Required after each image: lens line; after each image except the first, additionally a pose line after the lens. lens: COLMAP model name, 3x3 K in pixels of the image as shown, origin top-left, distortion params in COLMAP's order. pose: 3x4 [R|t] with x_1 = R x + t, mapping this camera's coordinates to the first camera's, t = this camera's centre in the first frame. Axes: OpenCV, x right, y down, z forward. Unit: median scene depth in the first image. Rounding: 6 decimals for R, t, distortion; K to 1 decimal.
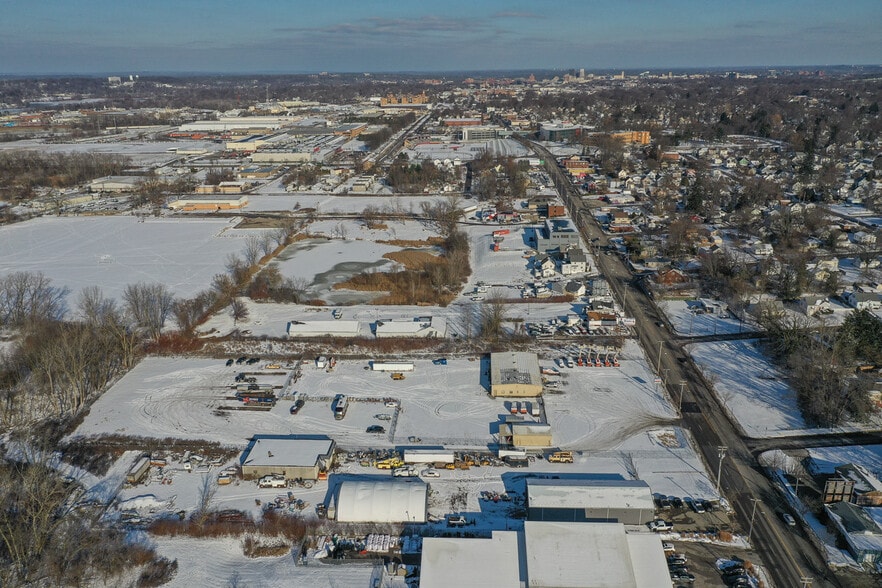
lens RADIAL K [[692.3, 0, 441.0], [0, 692.3, 294.0], [0, 0, 1]] dist [-0.003708, 0.005271]
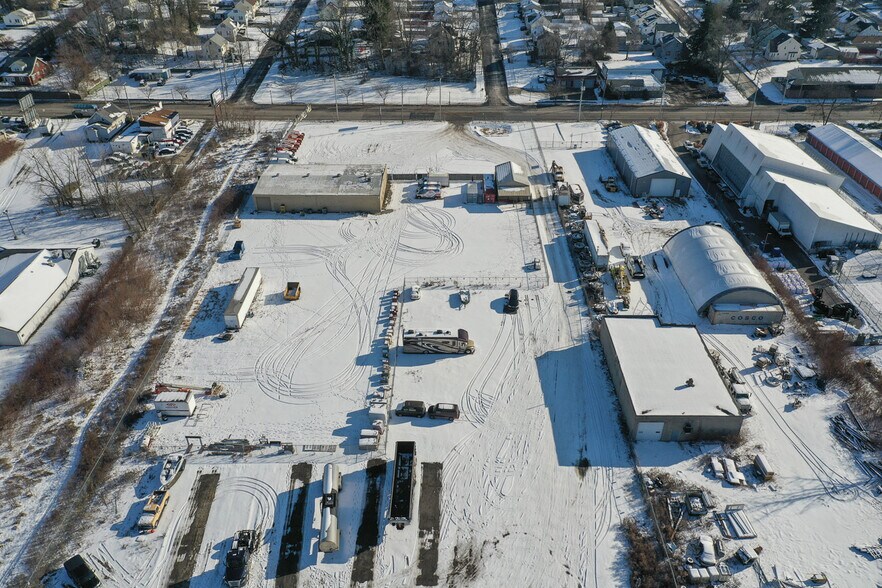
lens RADIAL K [[692.3, 0, 441.0], [0, 692.3, 294.0], [0, 0, 1]] dist [-0.003708, 0.005271]
pose [[-0.042969, -0.527164, 0.848676, -0.413291], [0.318907, 0.797786, 0.511700, -0.081337], [-0.946812, 0.292636, 0.133836, 0.724211]]
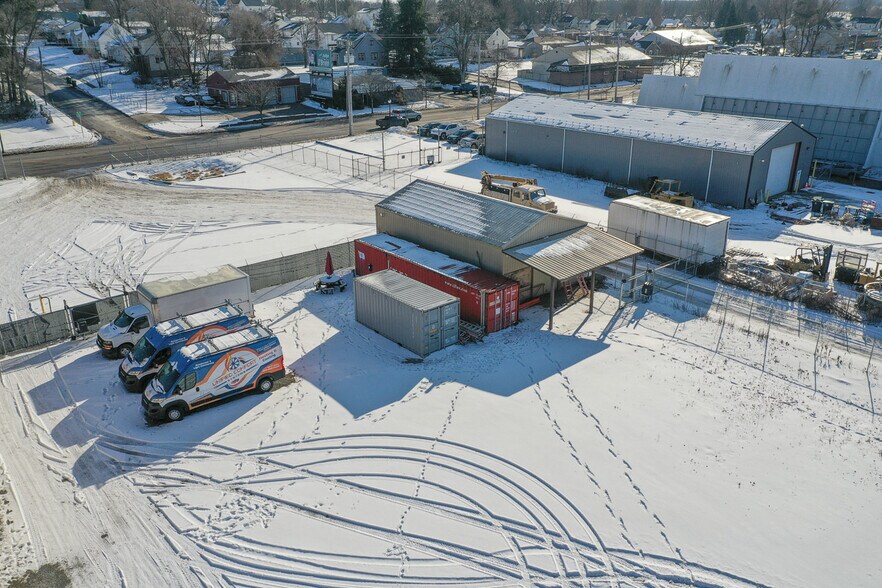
lens RADIAL K [[685.9, 0, 441.0], [0, 685.9, 294.0], [0, 0, 1]] dist [-0.001900, 0.001269]
pose [[-0.694045, -0.262023, 0.670556, -0.002457], [0.231631, 0.800620, 0.552590, 0.071728], [-0.681652, 0.538843, -0.494974, 0.802715]]
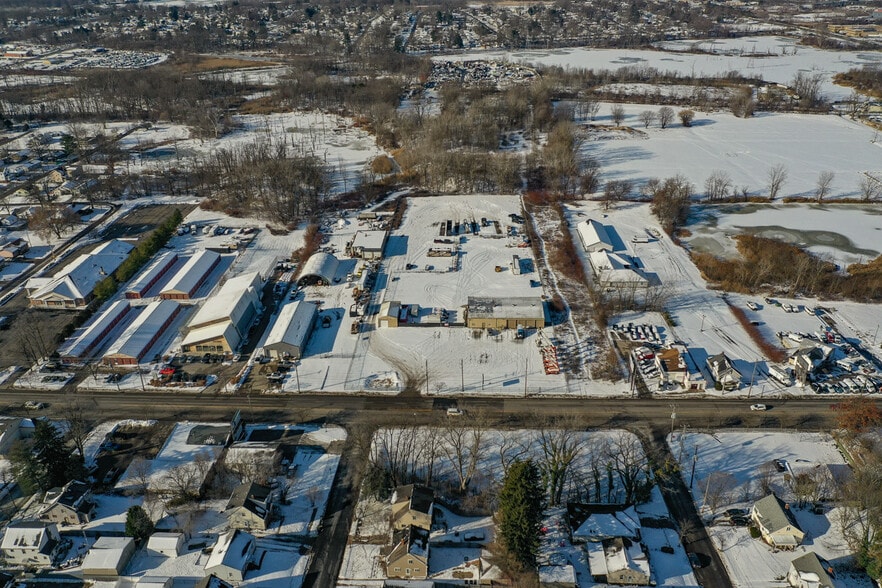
lens RADIAL K [[685.9, 0, 441.0], [0, 685.9, 294.0], [0, 0, 1]] dist [-0.001900, 0.001269]
pose [[0.016332, 0.451708, -0.892017, 0.862927], [-0.300267, 0.853173, 0.426540, -0.270168], [0.953715, 0.260877, 0.149567, 0.643630]]
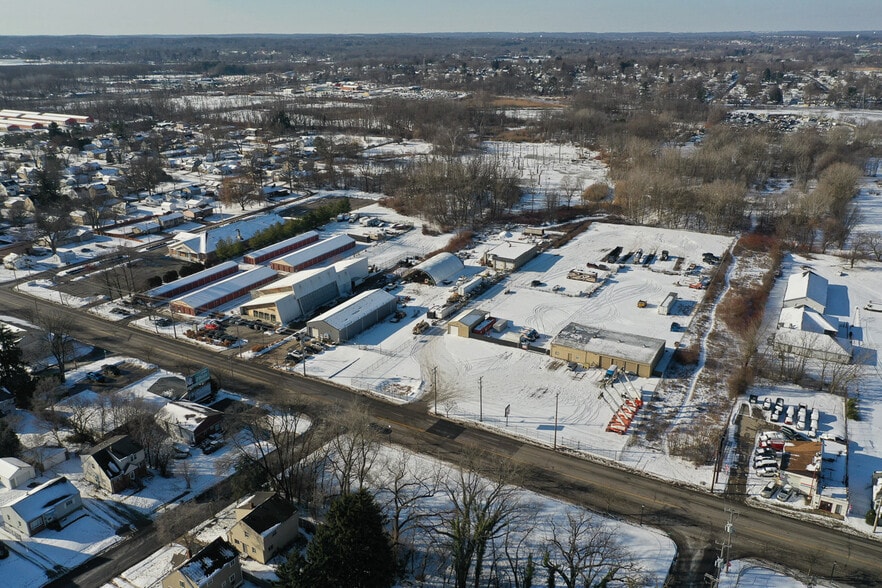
lens RADIAL K [[692.3, 0, 441.0], [0, 692.3, 294.0], [0, 0, 1]] dist [-0.003708, 0.005271]
pose [[-0.441376, 0.325871, -0.836059, 0.701347], [-0.272510, 0.839042, 0.470899, -0.214030], [0.854942, 0.435678, -0.281530, 0.886270]]
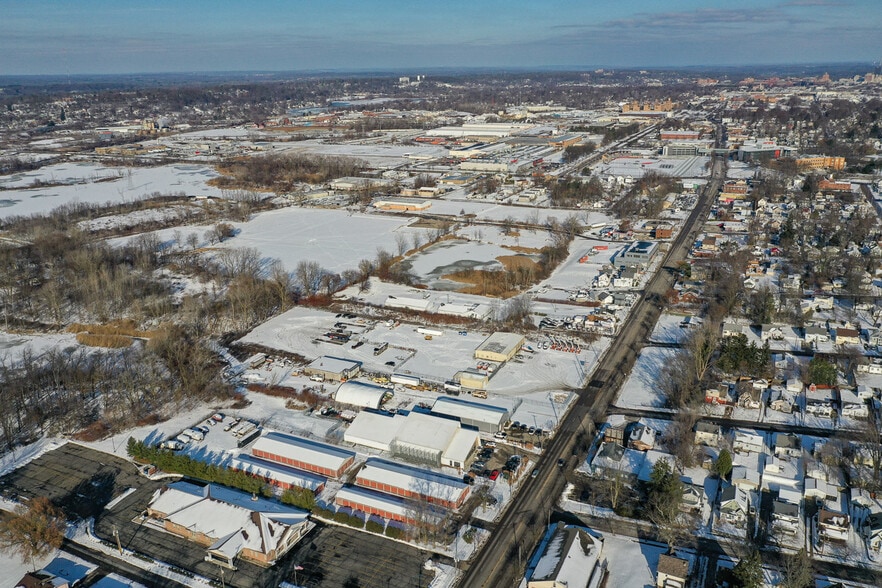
lens RADIAL K [[692.3, 0, 441.0], [0, 692.3, 294.0], [0, 0, 1]] dist [-0.003708, 0.005271]
pose [[0.924644, 0.114203, -0.363305, 0.440057], [-0.111007, 0.993375, 0.029739, -0.021918], [0.364294, 0.012832, 0.931195, -0.358292]]
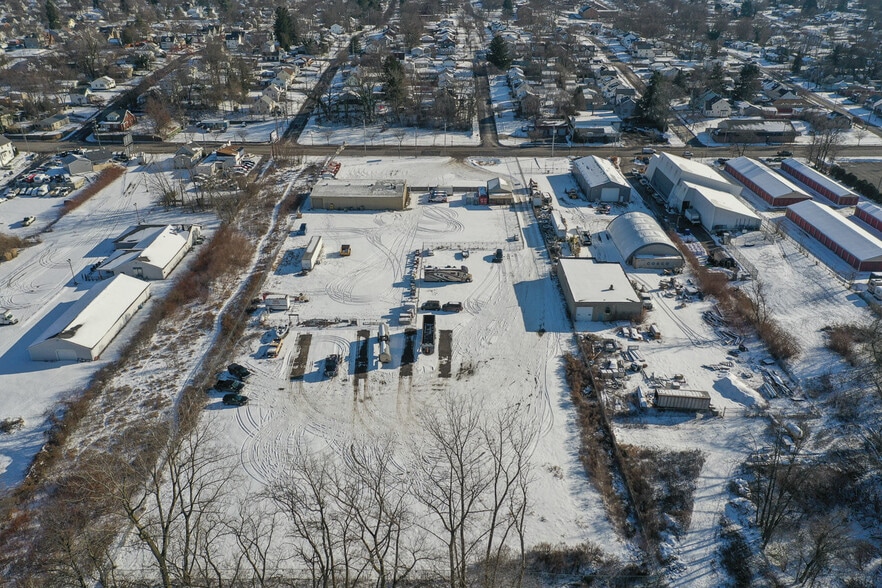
lens RADIAL K [[692.3, 0, 441.0], [0, 692.3, 294.0], [0, 0, 1]] dist [-0.003708, 0.005271]
pose [[-0.045732, -0.429691, 0.901817, -0.615760], [0.314615, 0.850625, 0.421253, -0.092213], [-0.948117, 0.302990, 0.096287, 0.739626]]
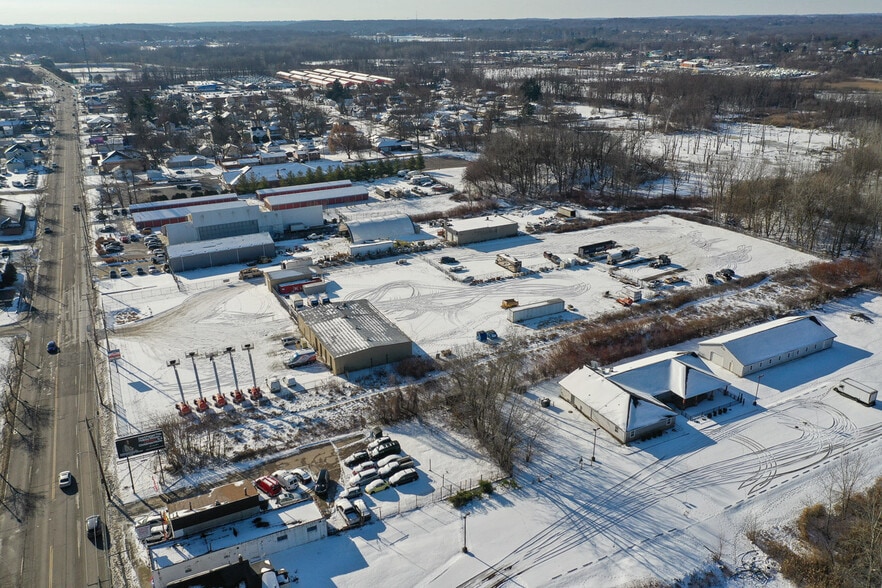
lens RADIAL K [[692.3, 0, 441.0], [0, 692.3, 294.0], [0, 0, 1]] dist [-0.003708, 0.005271]
pose [[-0.864945, 0.201862, -0.459480, 0.271765], [-0.137841, 0.784780, 0.604252, -0.257700], [0.482566, 0.585980, -0.650966, 1.222041]]
